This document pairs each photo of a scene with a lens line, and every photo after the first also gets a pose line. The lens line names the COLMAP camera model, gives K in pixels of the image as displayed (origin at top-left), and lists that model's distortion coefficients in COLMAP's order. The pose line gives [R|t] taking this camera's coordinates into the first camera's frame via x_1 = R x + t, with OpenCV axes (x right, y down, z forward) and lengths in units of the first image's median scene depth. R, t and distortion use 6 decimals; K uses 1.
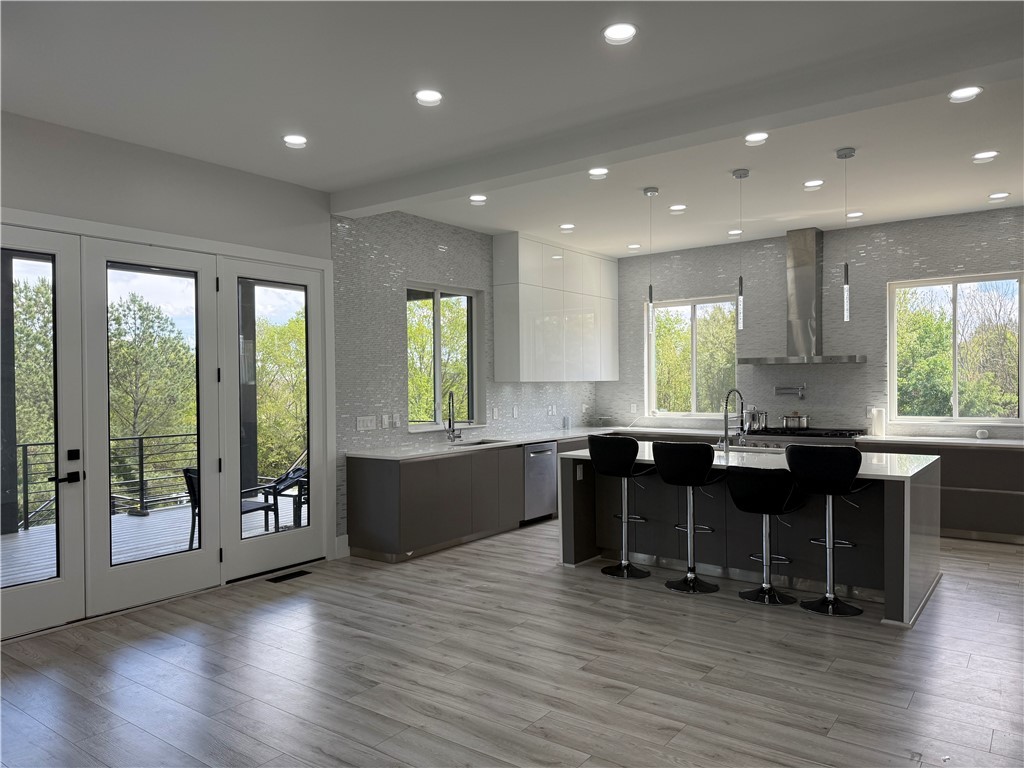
lens RADIAL K [[719.8, 0, 514.0], [0, 719.8, 380.9], [0, 0, 1]] dist [0.058577, -0.066862]
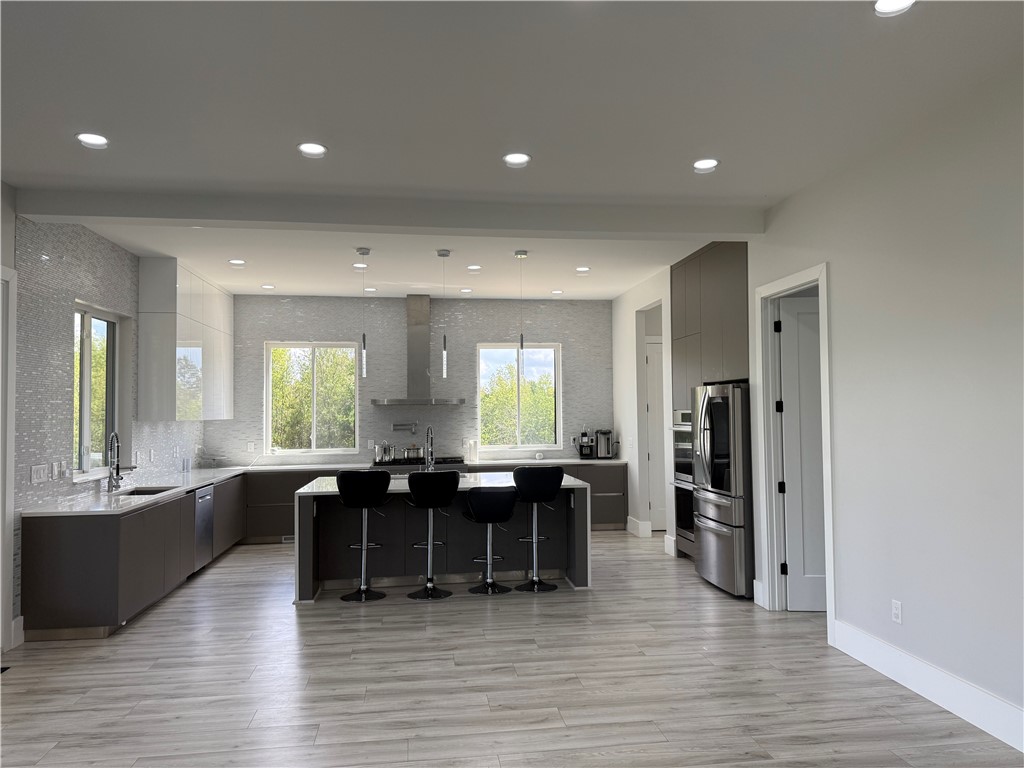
lens RADIAL K [[719.8, 0, 513.6], [0, 719.8, 382.4], [0, 0, 1]] dist [0.058577, -0.066862]
pose [[0.712128, 0.033178, 0.701265, -0.352458], [0.000825, 0.998842, -0.048095, -0.003031], [-0.702049, 0.034829, 0.711277, 0.040713]]
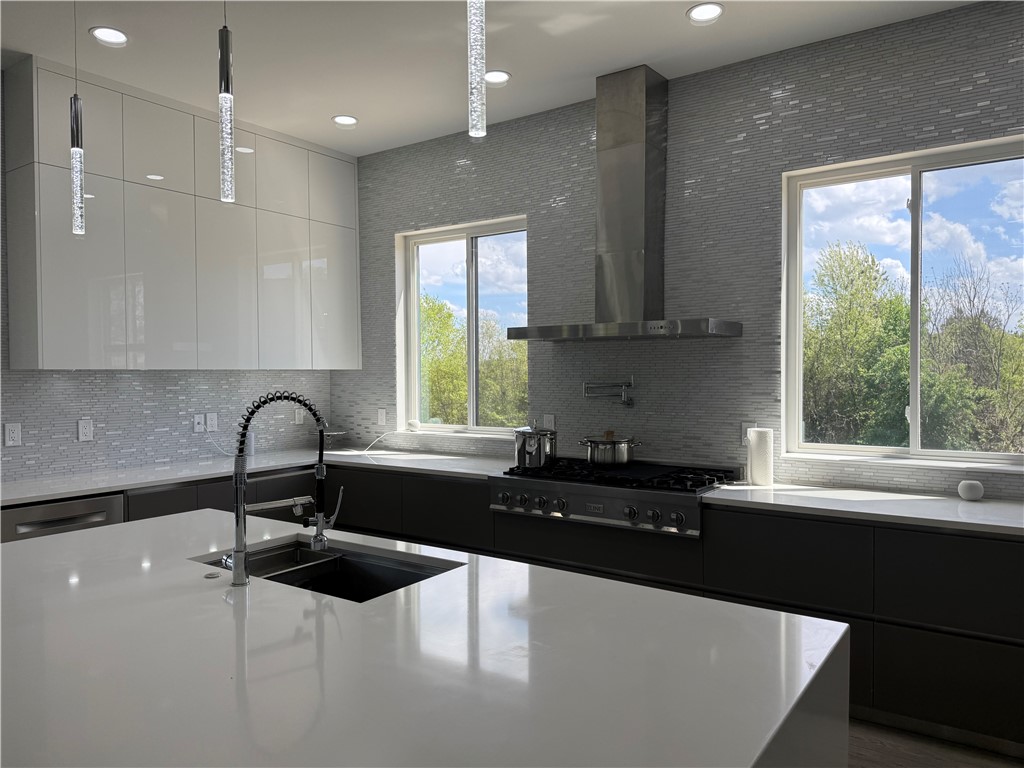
lens RADIAL K [[719.8, 0, 517.2], [0, 719.8, 385.8], [0, 0, 1]] dist [0.058577, -0.066862]
pose [[0.999463, 0.004897, 0.032385, 0.328307], [-0.005571, 0.999769, 0.020755, 0.000054], [-0.032276, -0.020924, 0.999260, 0.529389]]
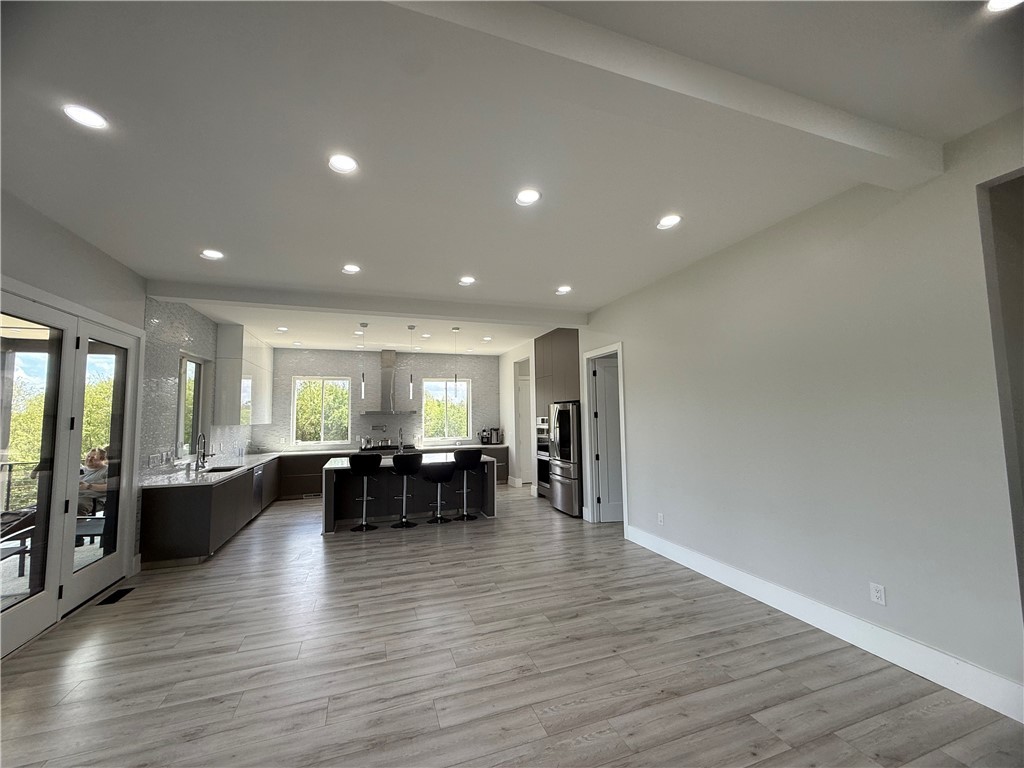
lens RADIAL K [[409.3, 0, 508.3], [0, 409.3, 383.7], [0, 0, 1]] dist [0.005496, -0.000102]
pose [[0.560887, 0.068181, 0.825080, -0.402872], [0.007646, 0.996134, -0.087514, -0.006040], [-0.827857, 0.055394, 0.558197, 0.071136]]
